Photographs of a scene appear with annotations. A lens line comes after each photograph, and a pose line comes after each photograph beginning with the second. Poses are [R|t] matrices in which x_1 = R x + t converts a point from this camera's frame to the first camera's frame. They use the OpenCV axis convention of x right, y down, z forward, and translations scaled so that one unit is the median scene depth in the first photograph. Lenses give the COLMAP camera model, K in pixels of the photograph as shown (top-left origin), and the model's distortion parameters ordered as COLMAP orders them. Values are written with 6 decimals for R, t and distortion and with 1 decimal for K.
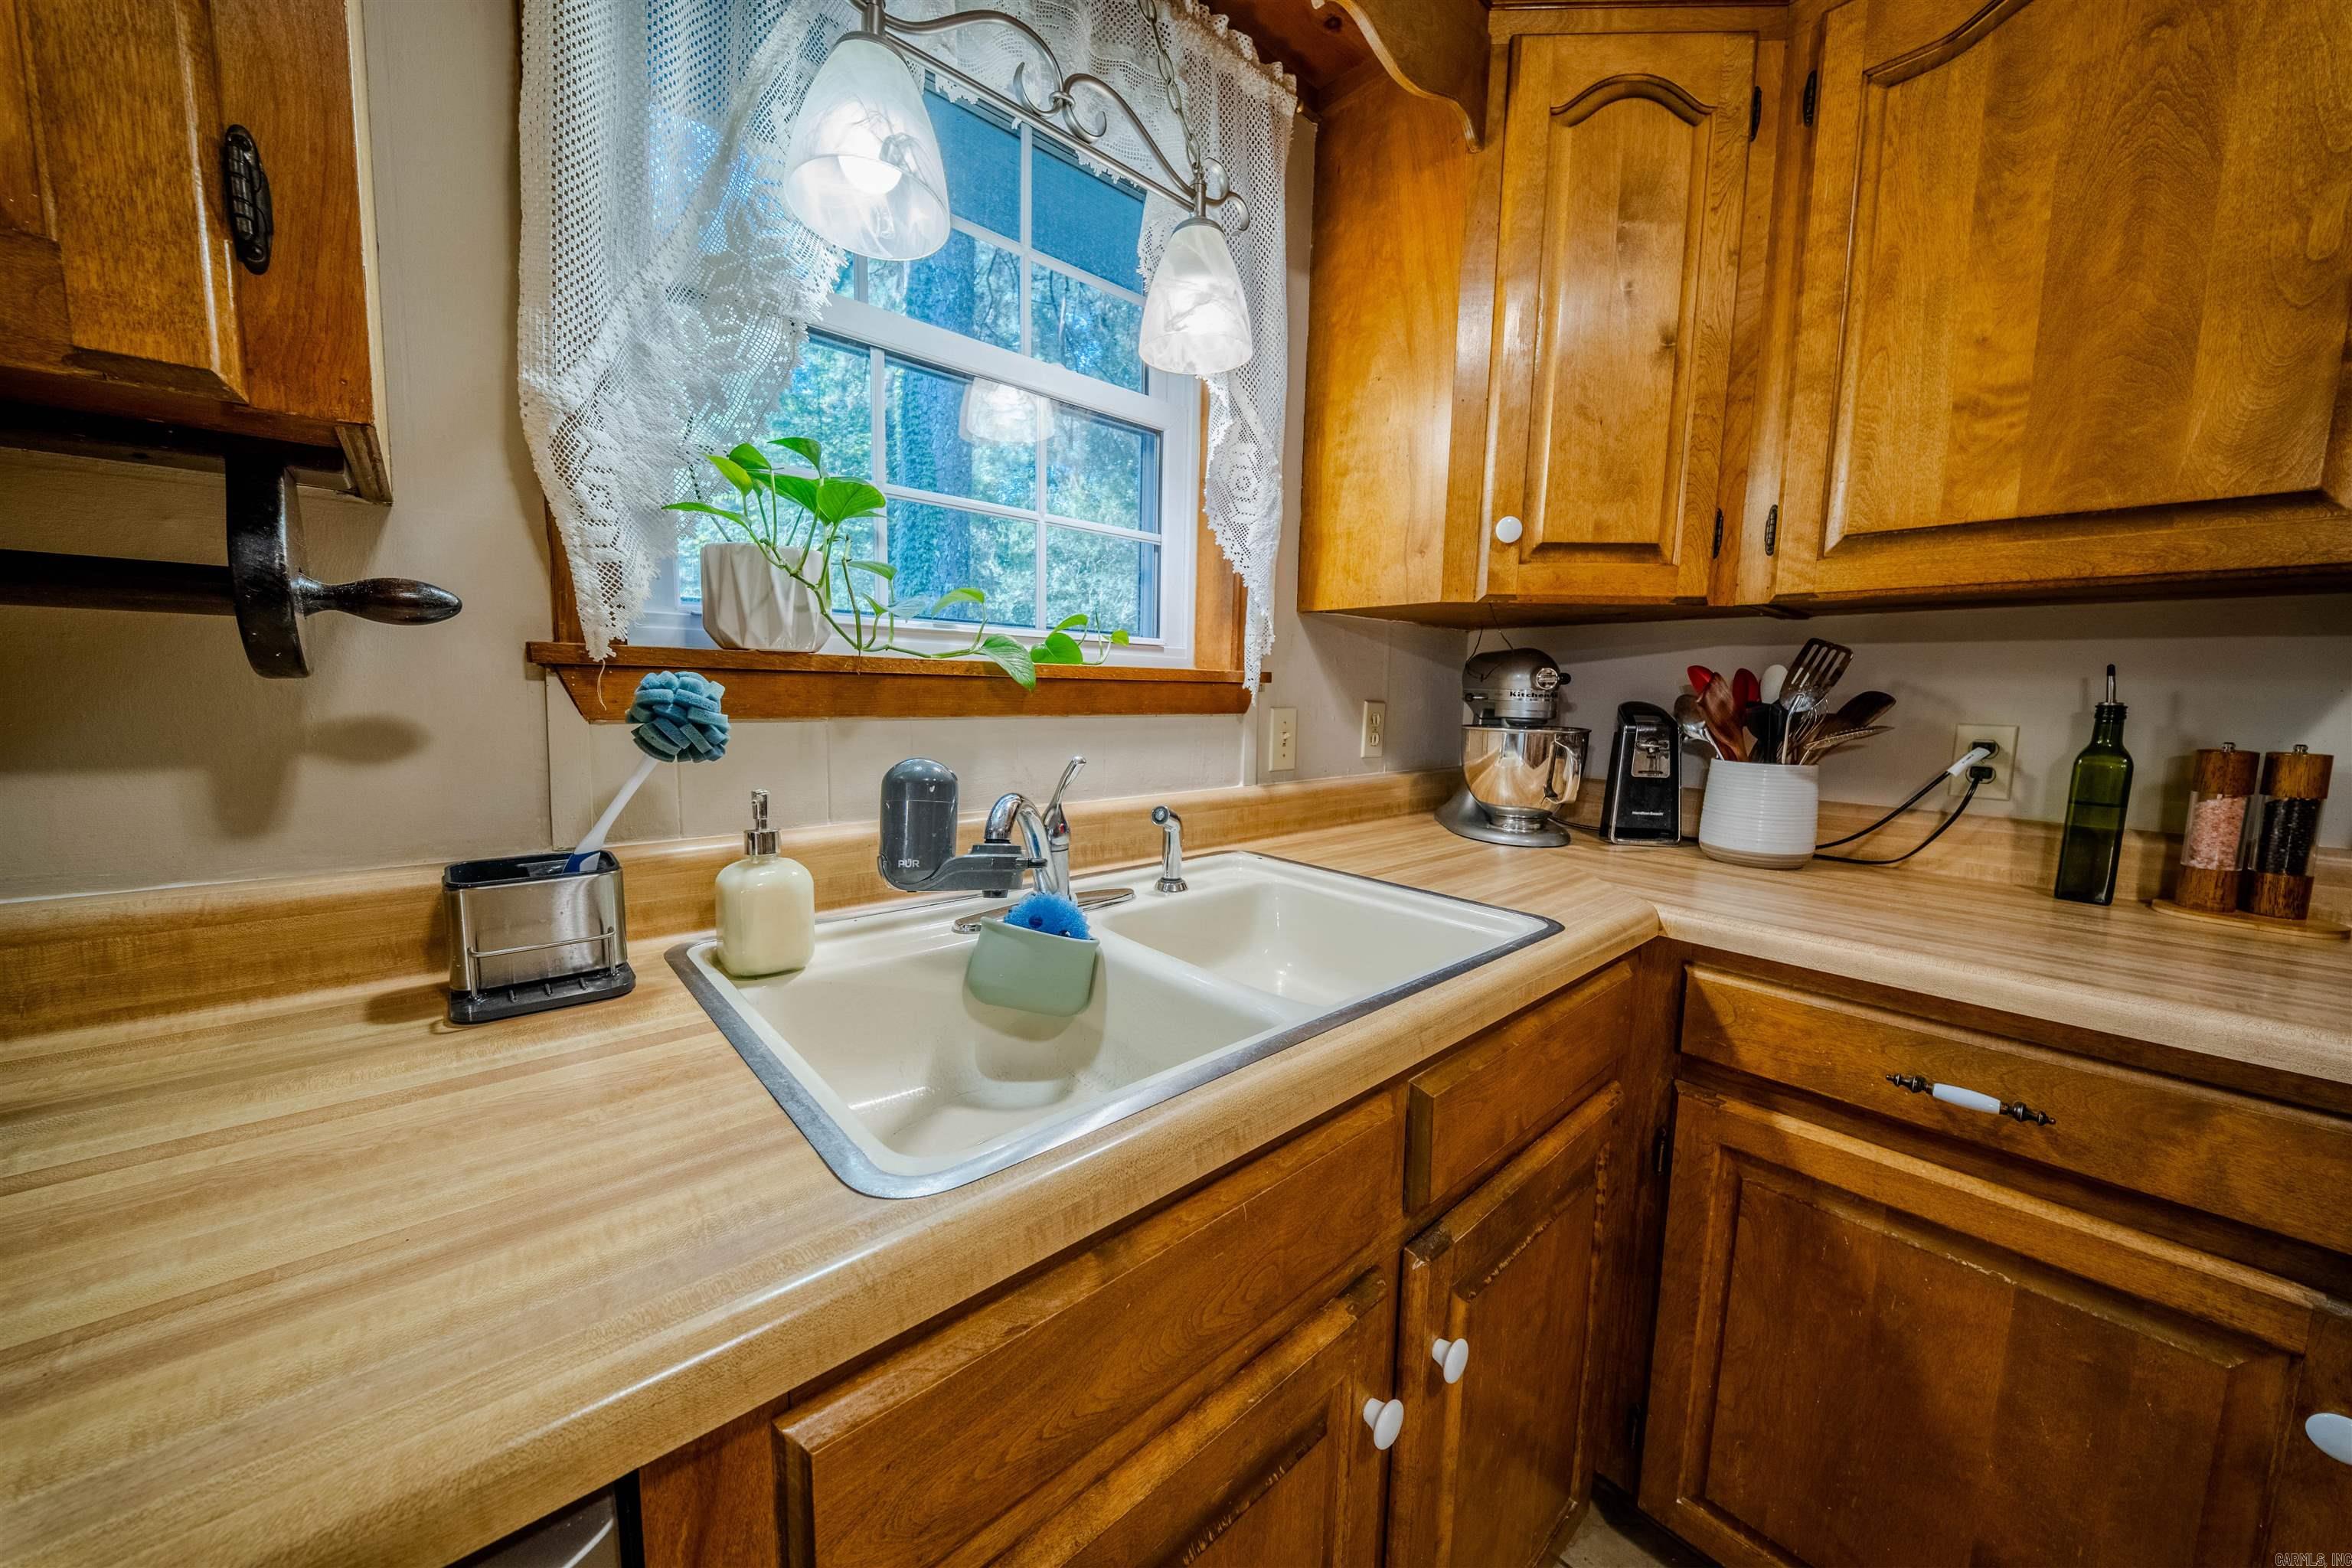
lens RADIAL K [[824.4, 0, 1176.3], [0, 824.4, 778.4], [0, 0, 1]] dist [-0.001993, -0.001790]
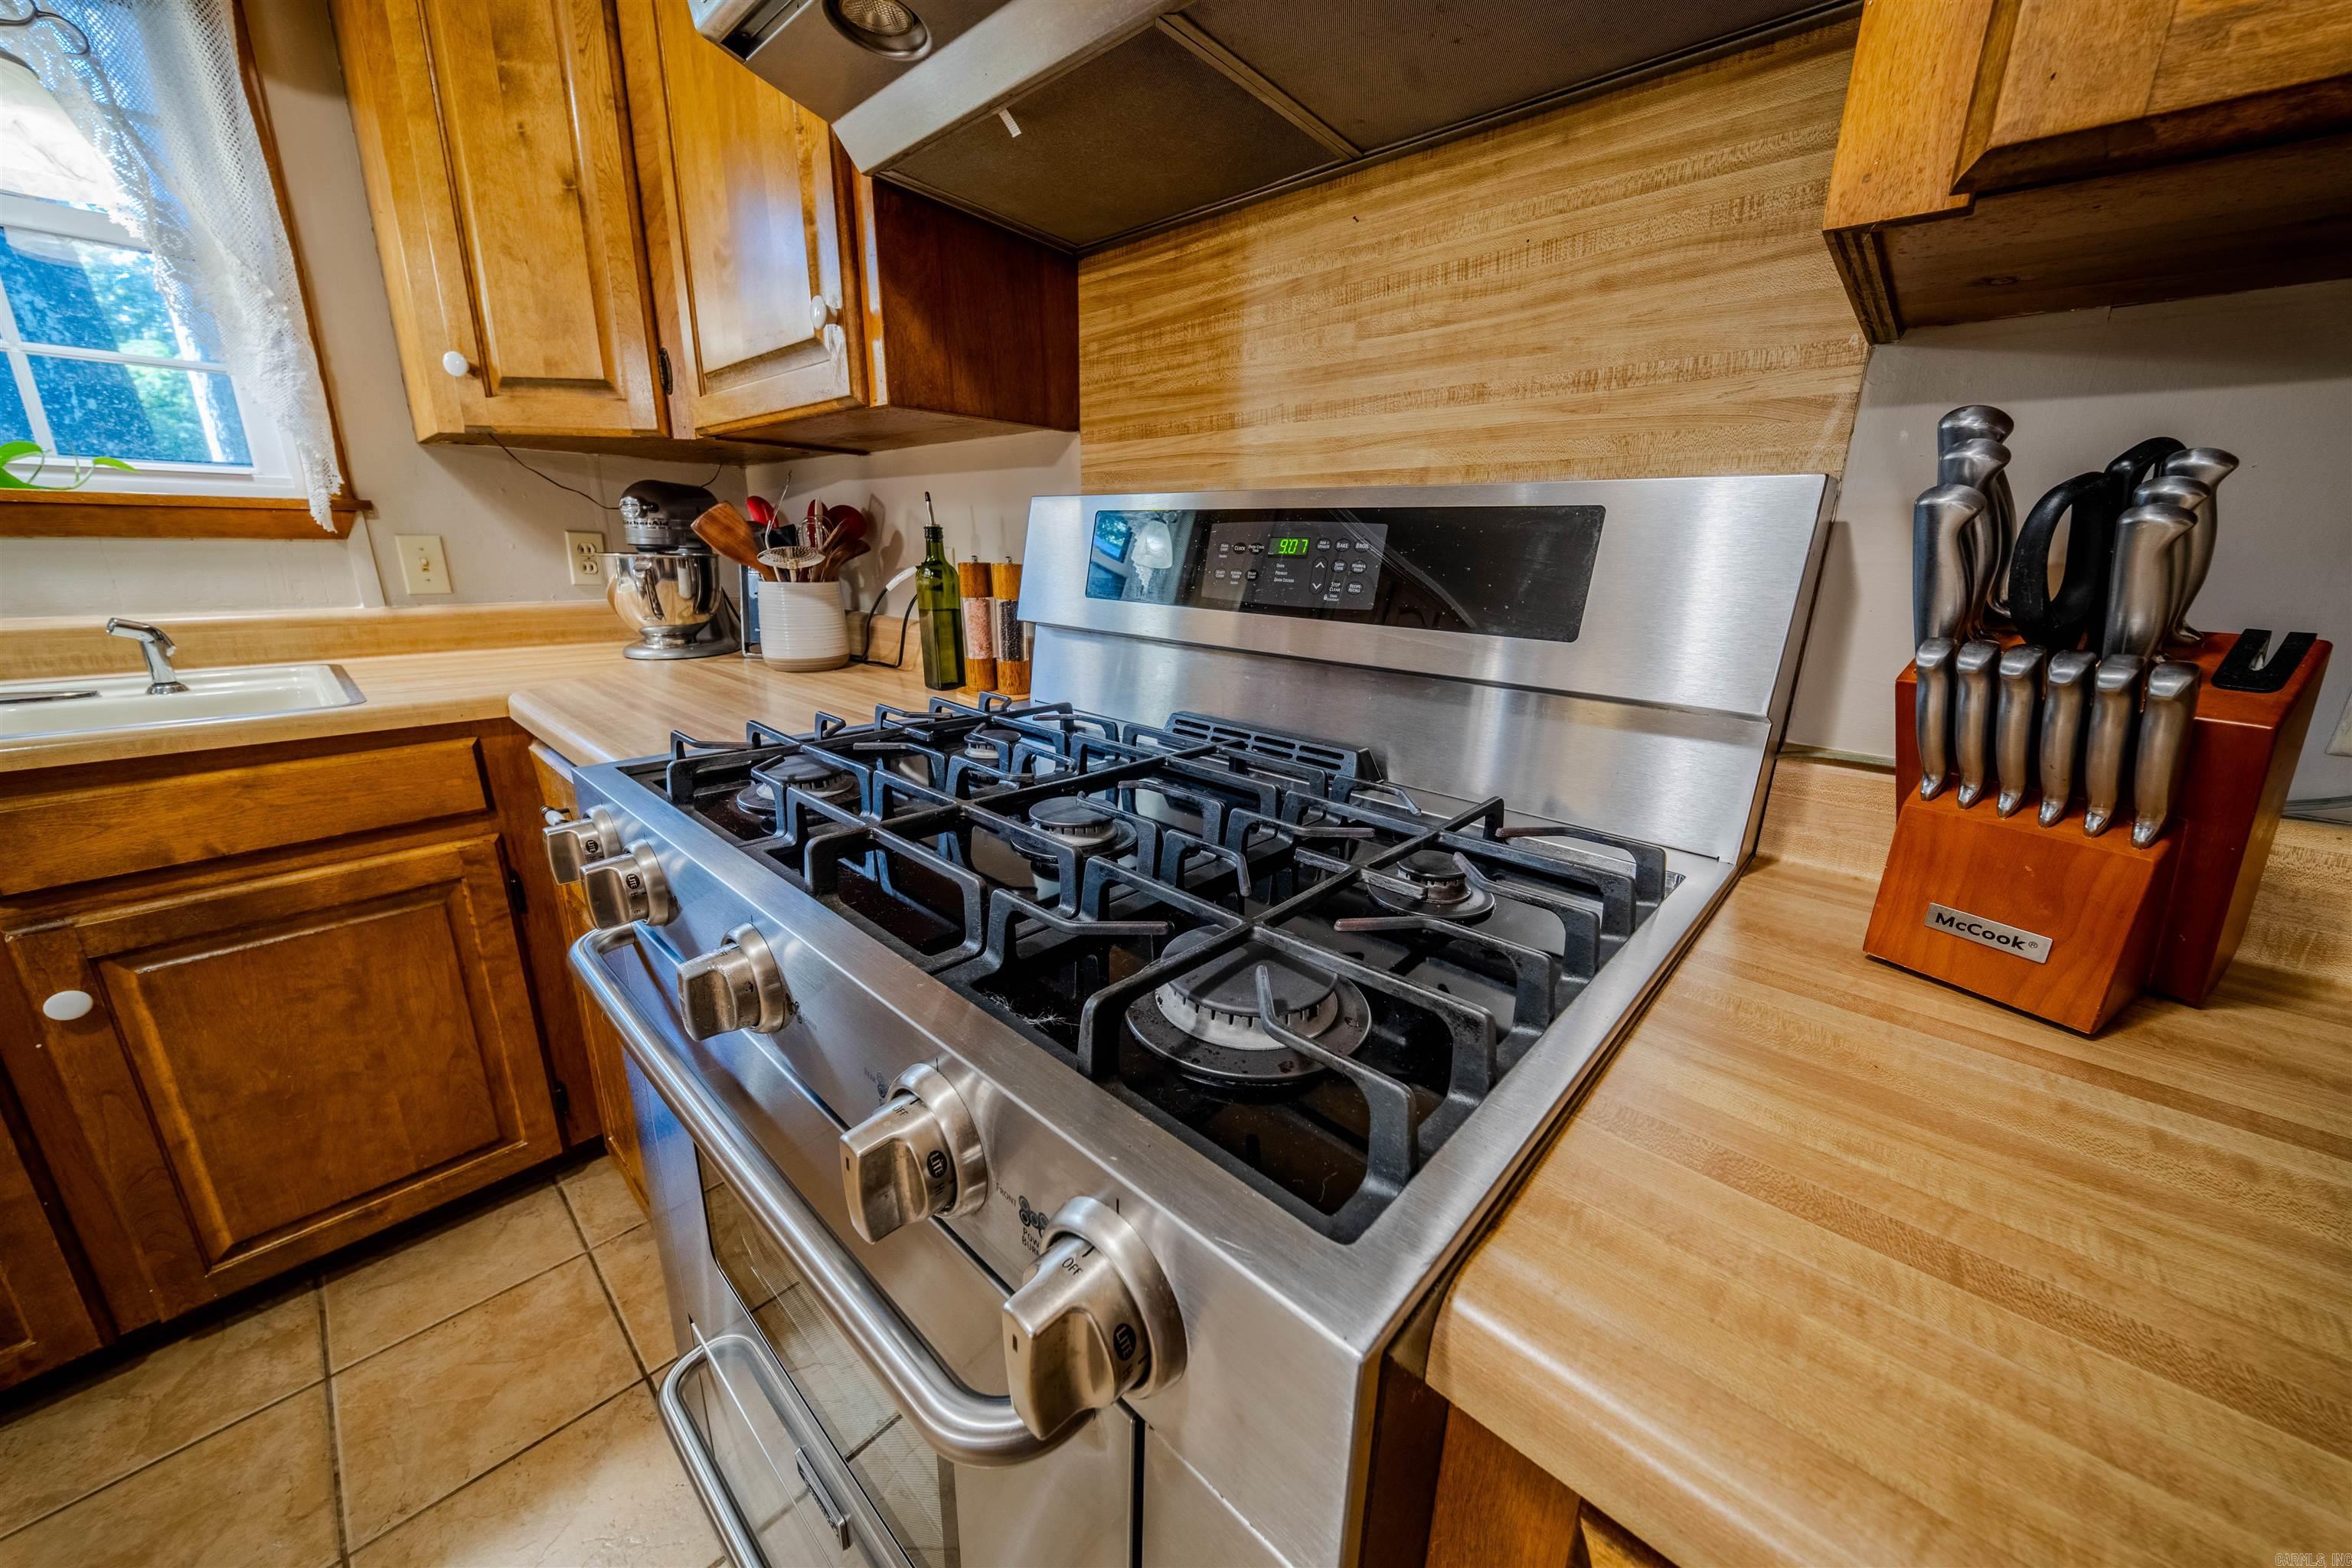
lens RADIAL K [[824.4, 0, 1187.8], [0, 824.4, 767.6], [0, 0, 1]] dist [-0.001993, -0.001790]
pose [[0.995587, -0.021723, 0.091292, 1.443436], [0.007373, 0.987938, 0.154674, 0.079932], [-0.093551, -0.153318, 0.983739, -0.297684]]
